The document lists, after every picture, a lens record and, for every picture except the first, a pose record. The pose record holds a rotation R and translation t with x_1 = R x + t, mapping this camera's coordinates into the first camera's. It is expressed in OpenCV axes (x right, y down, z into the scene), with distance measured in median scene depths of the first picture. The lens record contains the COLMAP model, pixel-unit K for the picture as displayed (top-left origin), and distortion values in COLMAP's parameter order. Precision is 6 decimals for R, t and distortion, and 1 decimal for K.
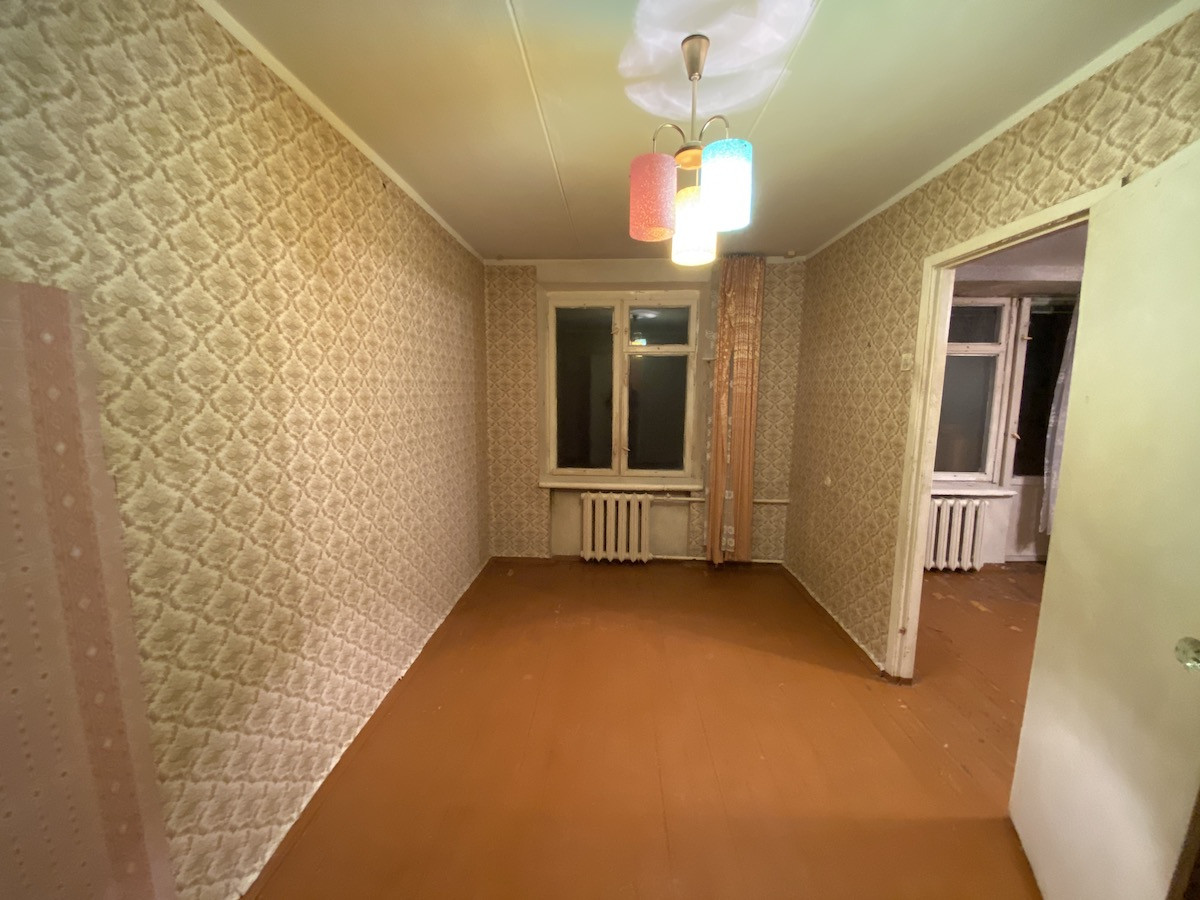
lens RADIAL K [[488.2, 0, 596.3], [0, 488.2, 451.9], [0, 0, 1]] dist [0.031100, -0.027912]
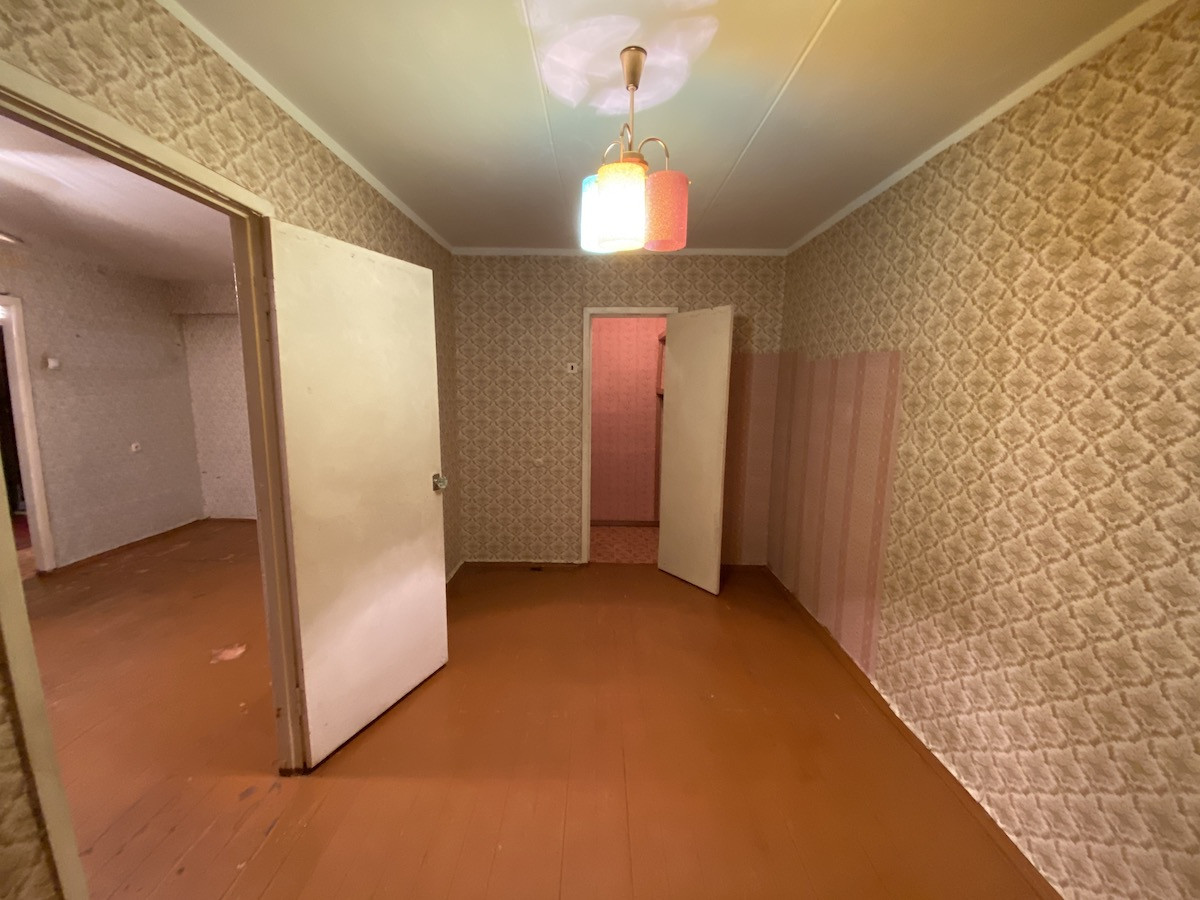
lens RADIAL K [[488.2, 0, 596.3], [0, 488.2, 451.9], [0, 0, 1]] dist [0.031100, -0.027912]
pose [[-0.999323, -0.015805, -0.033210, 0.283769], [-0.024218, 0.962339, 0.270770, -0.289628], [0.027679, 0.271391, -0.962071, 2.096224]]
